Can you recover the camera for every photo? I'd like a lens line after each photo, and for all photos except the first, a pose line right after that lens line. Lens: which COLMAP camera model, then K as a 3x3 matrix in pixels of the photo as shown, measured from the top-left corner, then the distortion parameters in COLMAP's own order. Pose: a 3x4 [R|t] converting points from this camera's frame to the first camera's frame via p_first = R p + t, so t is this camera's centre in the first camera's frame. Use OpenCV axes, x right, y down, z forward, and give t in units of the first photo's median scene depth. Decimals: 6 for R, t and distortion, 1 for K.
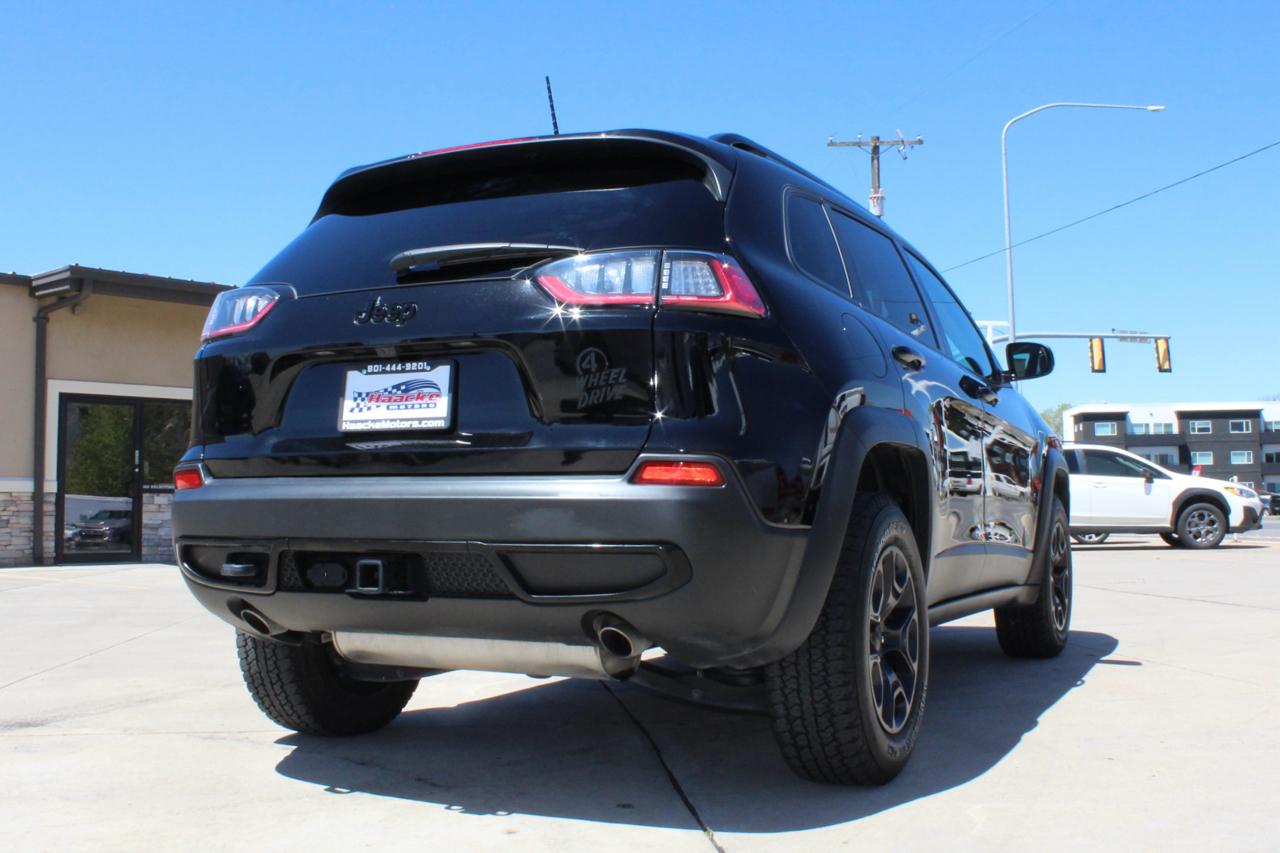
lens RADIAL K [[1337.2, 0, 701.4], [0, 1337.2, 400.7], [0, 0, 1]] dist [-0.163059, 0.145428]
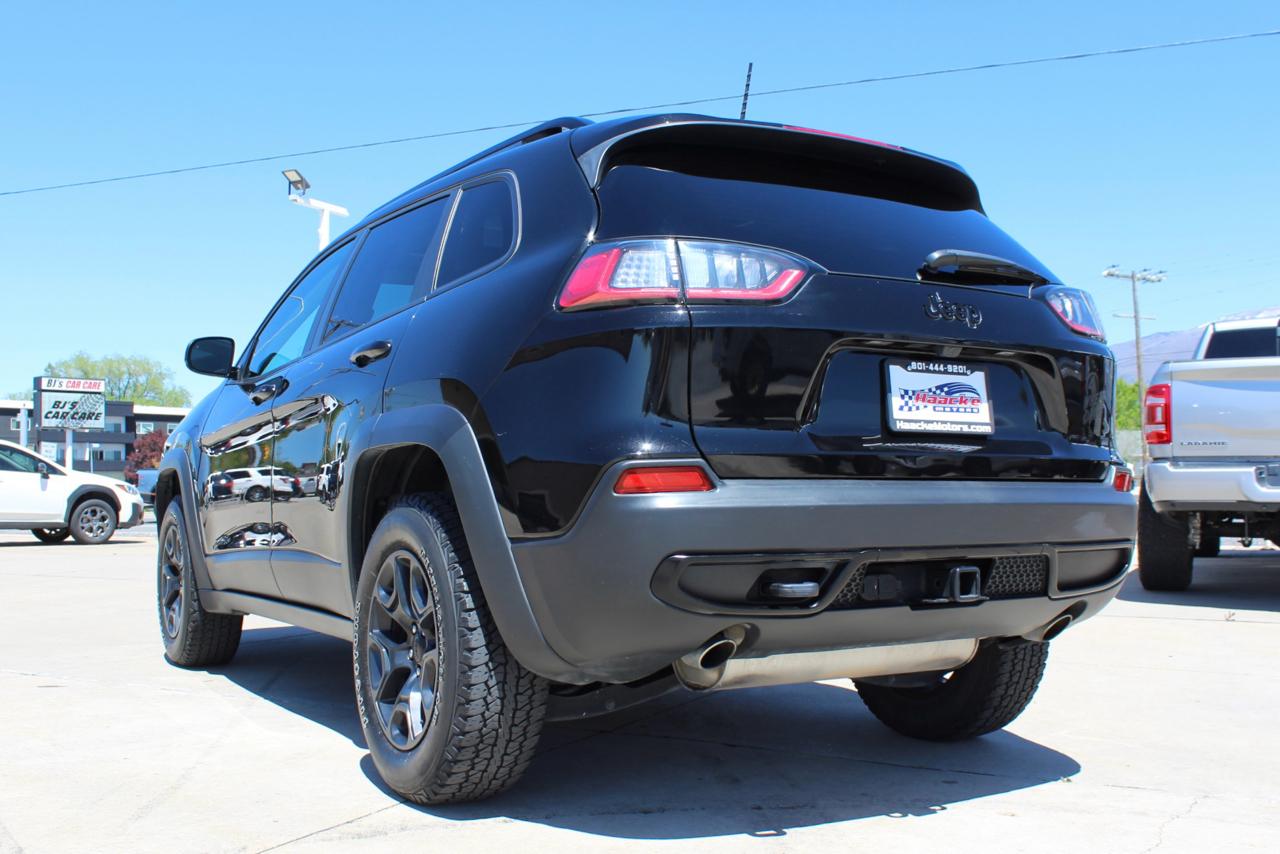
lens RADIAL K [[1284.7, 0, 614.5], [0, 1284.7, 448.8], [0, 0, 1]] dist [-0.165890, 0.145265]
pose [[0.599773, 0.034804, 0.799413, -1.081408], [-0.065699, 0.997822, 0.005849, 0.042849], [-0.797469, -0.056029, 0.600753, 0.612560]]
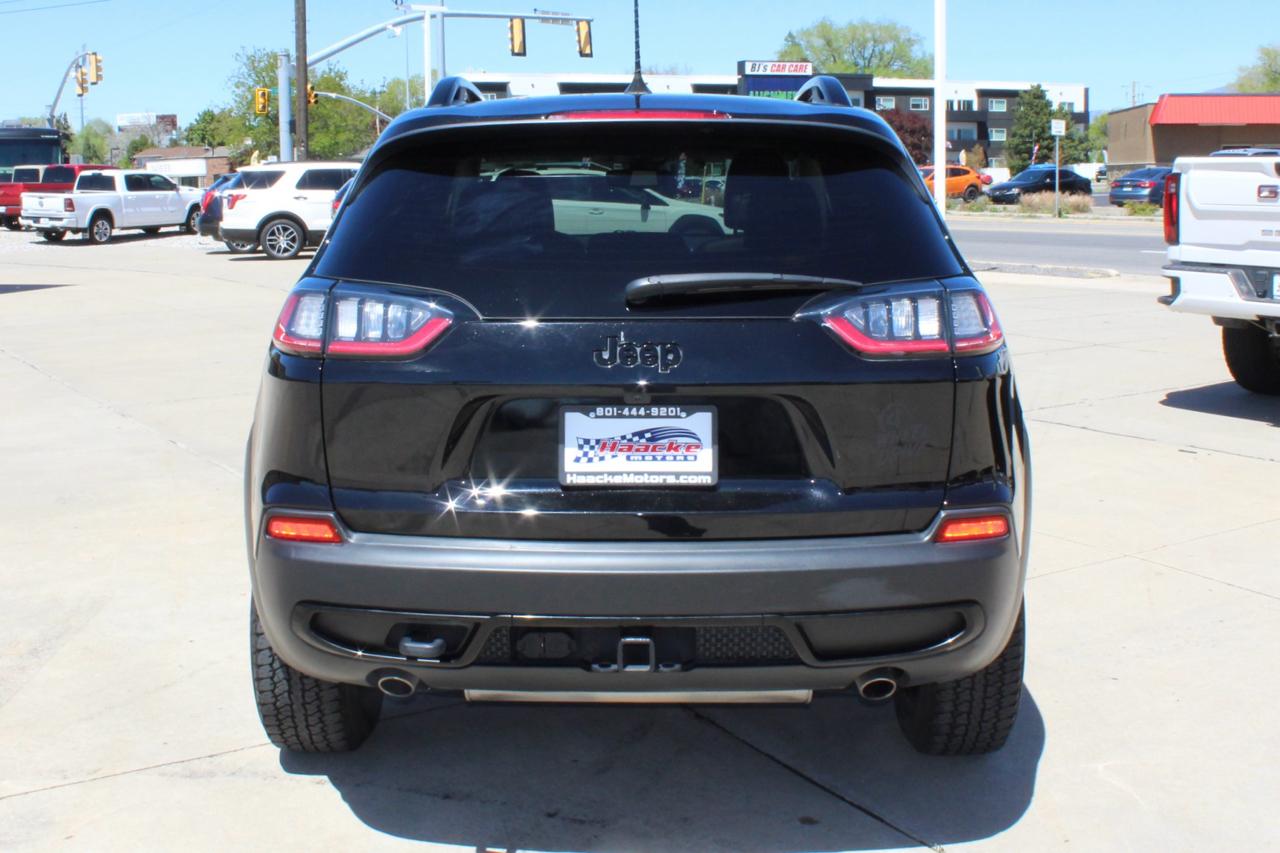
lens RADIAL K [[1474.7, 0, 643.4], [0, 1474.7, 342.4], [0, 0, 1]] dist [-0.177988, 0.181109]
pose [[0.918472, -0.040180, 0.393441, -0.586017], [-0.034196, 0.983032, 0.180220, -0.235811], [-0.394006, -0.178980, 0.901513, 0.139826]]
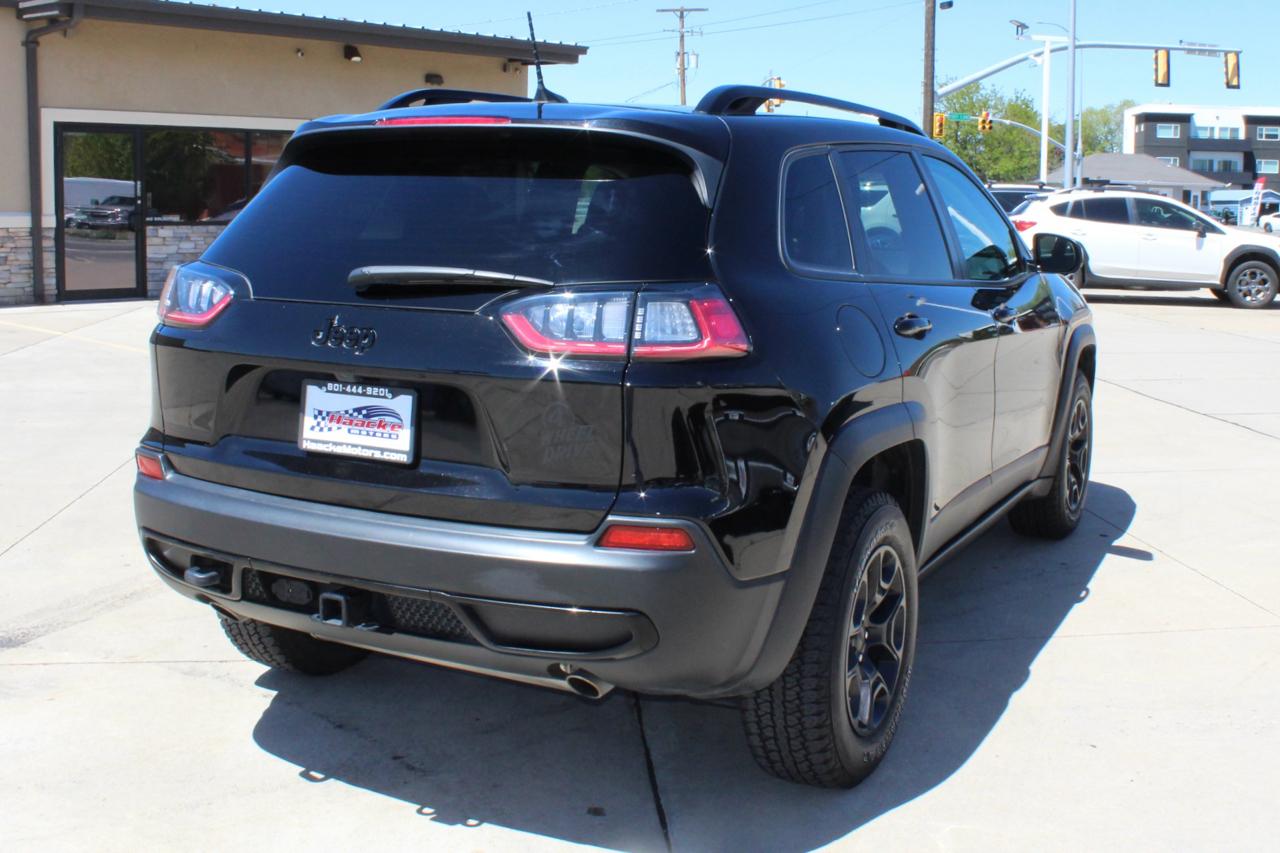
lens RADIAL K [[1397.5, 0, 735.6], [0, 1397.5, 336.5], [0, 0, 1]] dist [-0.169762, 0.154693]
pose [[0.999552, 0.029915, -0.000418, 0.038033], [-0.029357, 0.983392, 0.179105, -0.240254], [0.005769, -0.179012, 0.983830, 0.038819]]
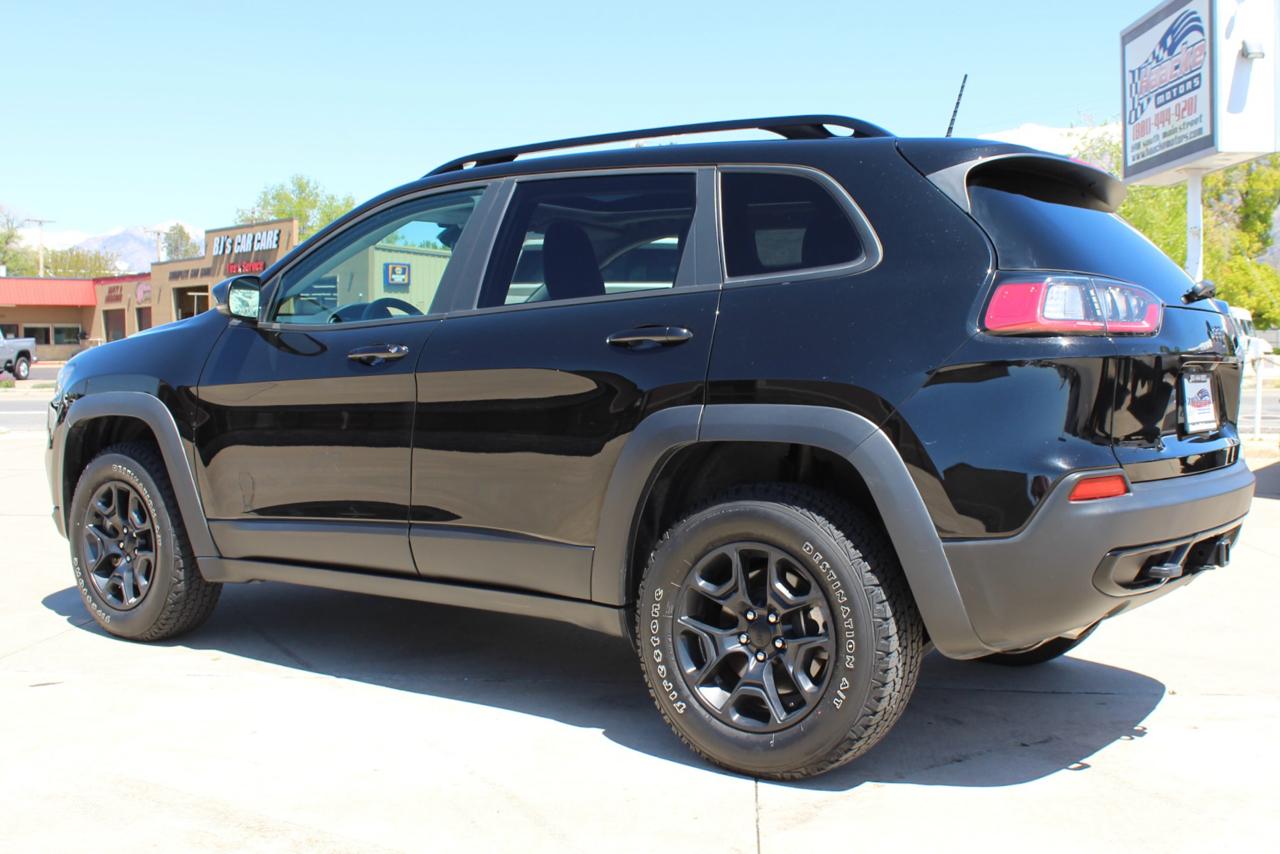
lens RADIAL K [[1360.8, 0, 670.0], [0, 1360.8, 429.7], [0, 0, 1]] dist [-0.168124, 0.160532]
pose [[0.215115, -0.041499, 0.975707, -1.456648], [-0.081070, 0.994889, 0.060189, -0.011849], [-0.973218, -0.092048, 0.210651, 1.174172]]
